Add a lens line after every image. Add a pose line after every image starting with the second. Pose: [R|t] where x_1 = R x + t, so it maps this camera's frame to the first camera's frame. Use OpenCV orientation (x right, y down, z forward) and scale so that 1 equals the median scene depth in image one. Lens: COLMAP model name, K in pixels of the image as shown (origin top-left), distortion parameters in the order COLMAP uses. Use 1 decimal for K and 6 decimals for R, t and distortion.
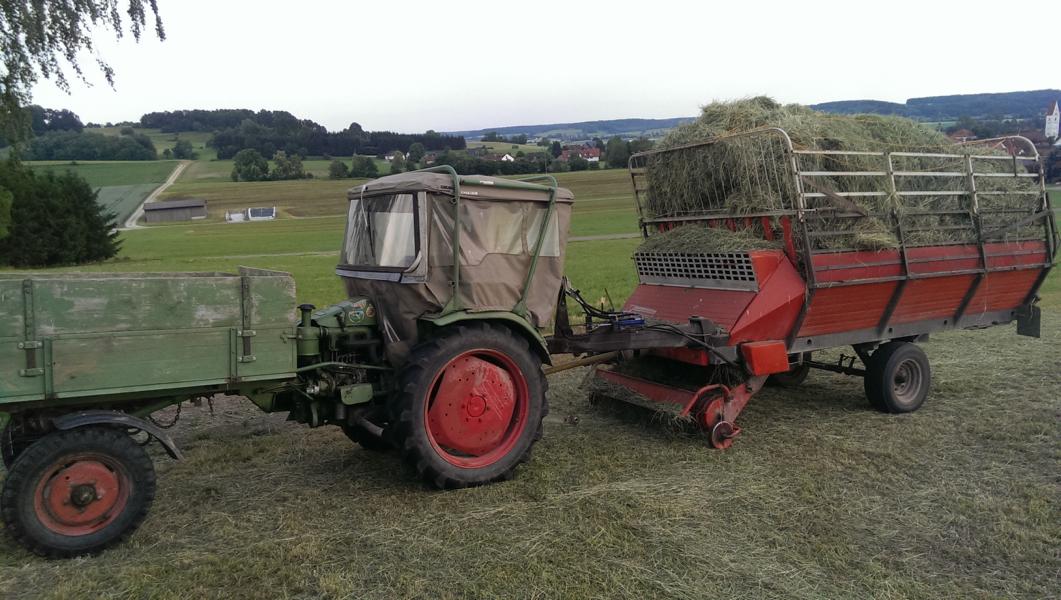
lens RADIAL K [[794.4, 0, 530.5], [0, 794.4, 300.0], [0, 0, 1]] dist [0.077346, -0.165543]
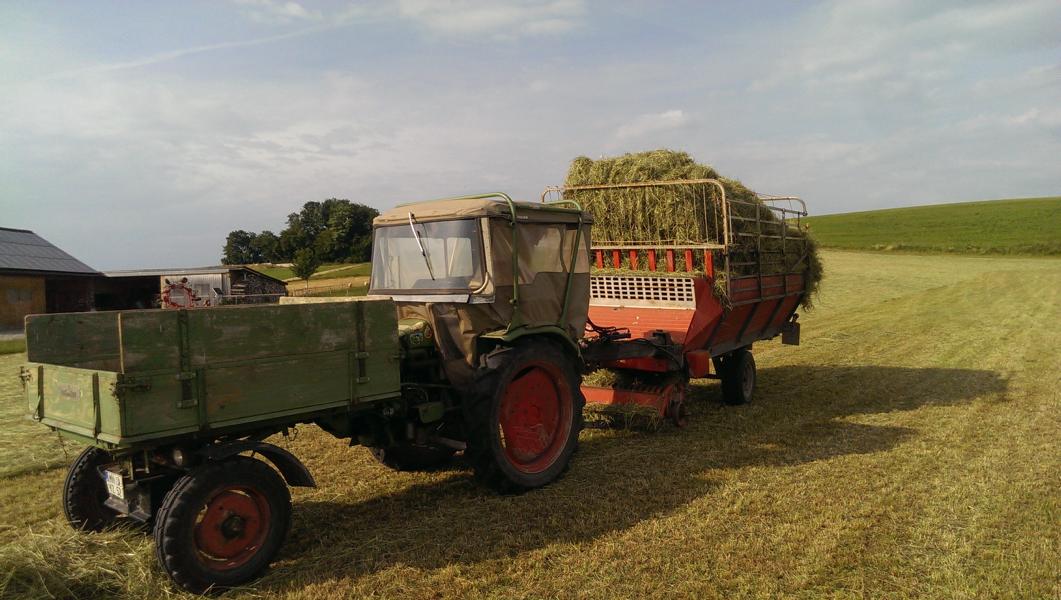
lens RADIAL K [[794.4, 0, 530.5], [0, 794.4, 300.0], [0, 0, 1]] dist [0.077346, -0.165543]
pose [[0.964297, -0.048880, 0.260272, -0.418279], [0.061193, 0.997348, -0.039410, 0.024860], [-0.257655, 0.053929, 0.964731, -0.055416]]
